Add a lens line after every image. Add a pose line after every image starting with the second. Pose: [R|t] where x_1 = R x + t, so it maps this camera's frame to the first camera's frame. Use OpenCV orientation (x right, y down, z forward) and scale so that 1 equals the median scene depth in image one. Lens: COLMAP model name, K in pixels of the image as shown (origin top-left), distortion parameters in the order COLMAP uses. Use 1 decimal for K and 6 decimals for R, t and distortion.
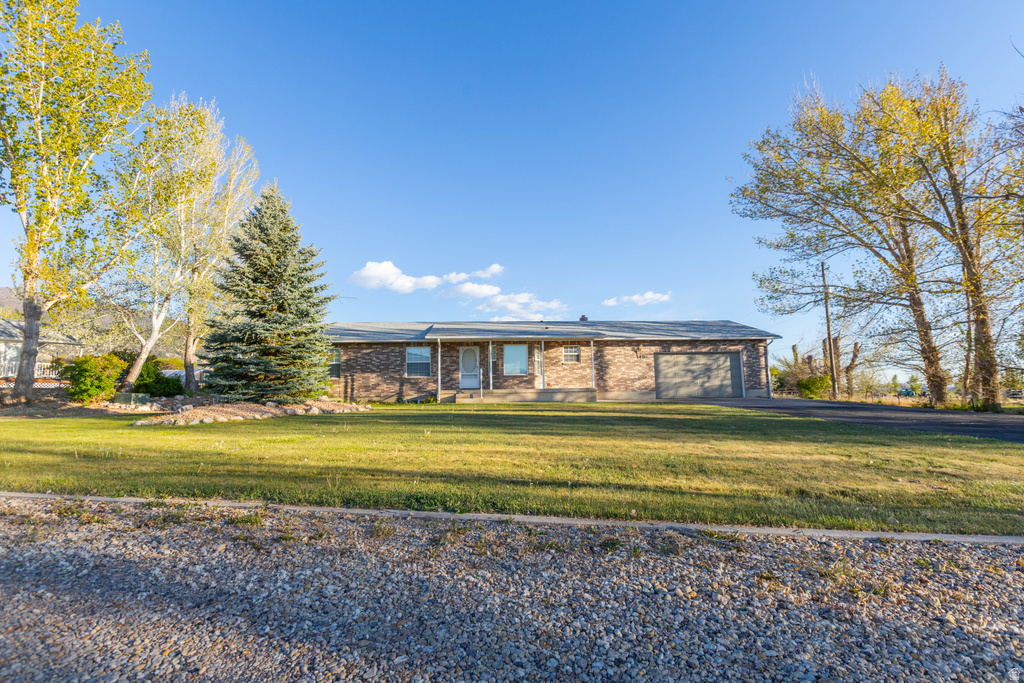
lens RADIAL K [[467.5, 0, 510.4], [0, 467.5, 340.5], [0, 0, 1]] dist [-0.001538, -0.000284]
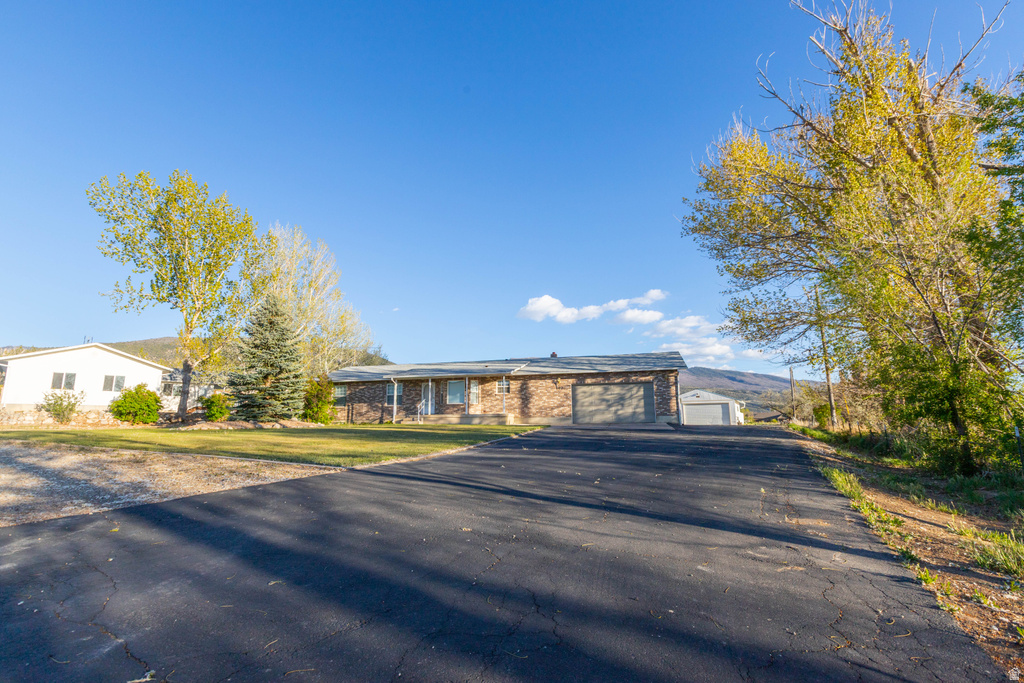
lens RADIAL K [[467.5, 0, 510.4], [0, 467.5, 340.5], [0, 0, 1]] dist [-0.001538, -0.000284]
pose [[0.931853, -0.052727, -0.358985, 0.590852], [0.030620, 0.997283, -0.066997, -0.009751], [0.361542, 0.051440, 0.930936, -0.148344]]
